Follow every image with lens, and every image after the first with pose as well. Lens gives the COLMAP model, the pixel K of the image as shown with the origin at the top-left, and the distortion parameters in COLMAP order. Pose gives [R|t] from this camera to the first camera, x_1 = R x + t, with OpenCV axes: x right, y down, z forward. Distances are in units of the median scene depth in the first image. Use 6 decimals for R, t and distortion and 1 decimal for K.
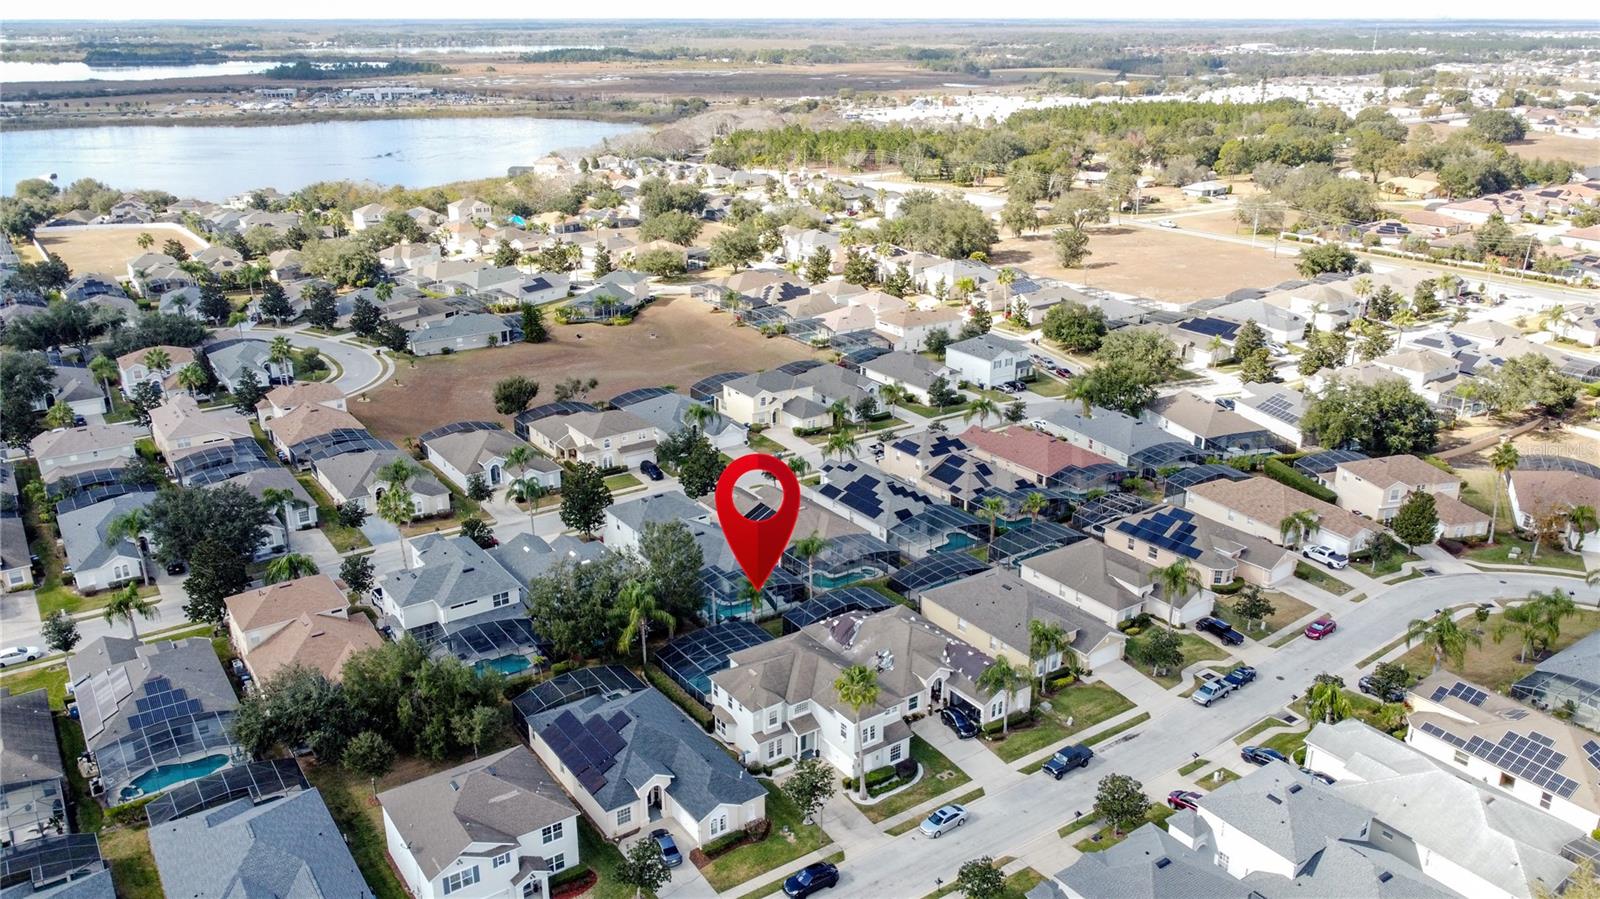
lens RADIAL K [[1198.4, 0, 800.0], [0, 1198.4, 449.5], [0, 0, 1]] dist [0.003295, -0.001110]
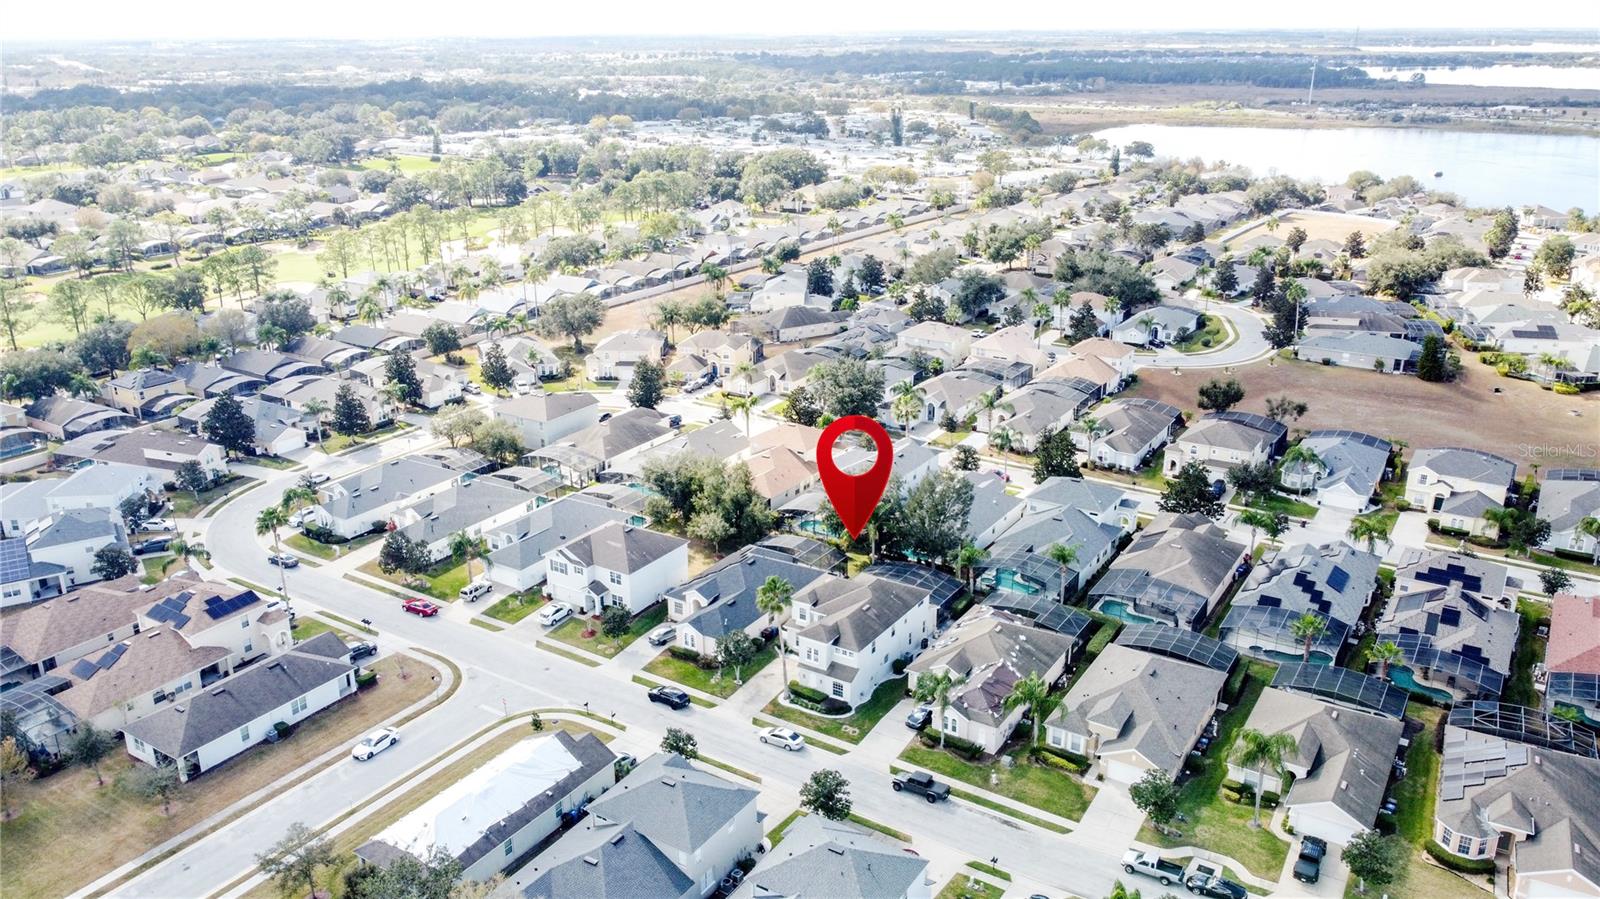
lens RADIAL K [[1222.6, 0, 800.0], [0, 1222.6, 449.5], [0, 0, 1]] dist [0.009397, 0.001847]
pose [[0.388676, 0.301152, -0.870769, 0.586288], [-0.310596, 0.932584, 0.183893, -0.088969], [0.867445, 0.198983, 0.456010, 0.246971]]
